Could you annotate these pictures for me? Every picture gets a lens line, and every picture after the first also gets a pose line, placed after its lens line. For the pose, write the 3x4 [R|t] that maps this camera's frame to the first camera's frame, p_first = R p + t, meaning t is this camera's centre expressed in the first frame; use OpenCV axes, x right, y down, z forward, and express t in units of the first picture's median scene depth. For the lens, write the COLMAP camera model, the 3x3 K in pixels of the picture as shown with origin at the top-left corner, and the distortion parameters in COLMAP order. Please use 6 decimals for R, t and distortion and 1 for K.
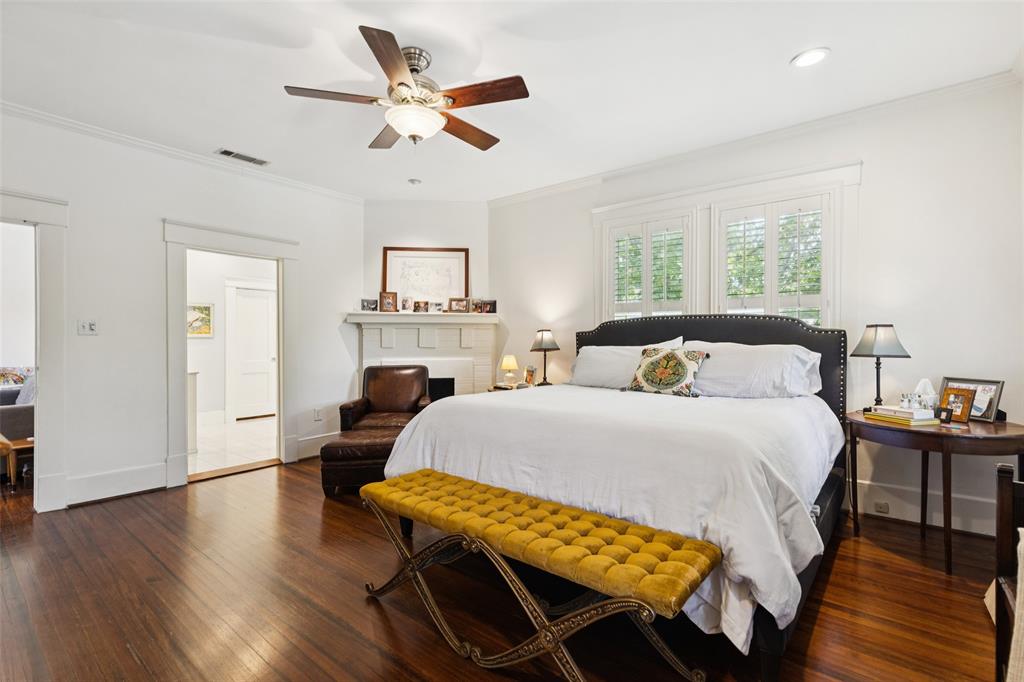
lens RADIAL K [[466.9, 0, 514.1], [0, 466.9, 340.4], [0, 0, 1]] dist [0.004830, 0.000121]
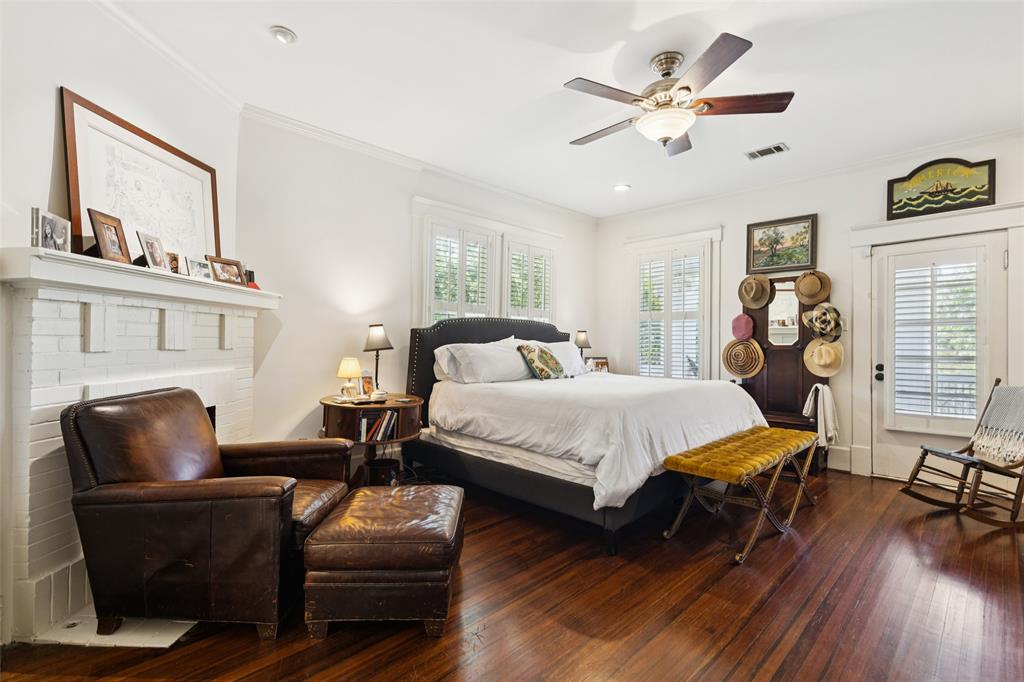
lens RADIAL K [[466.9, 0, 513.3], [0, 466.9, 342.6], [0, 0, 1]] dist [0.004830, 0.000121]
pose [[0.109941, -0.004615, 0.993927, -0.634714], [-0.007979, 0.999953, 0.005526, 0.002230], [-0.993906, -0.008539, 0.109899, 0.610600]]
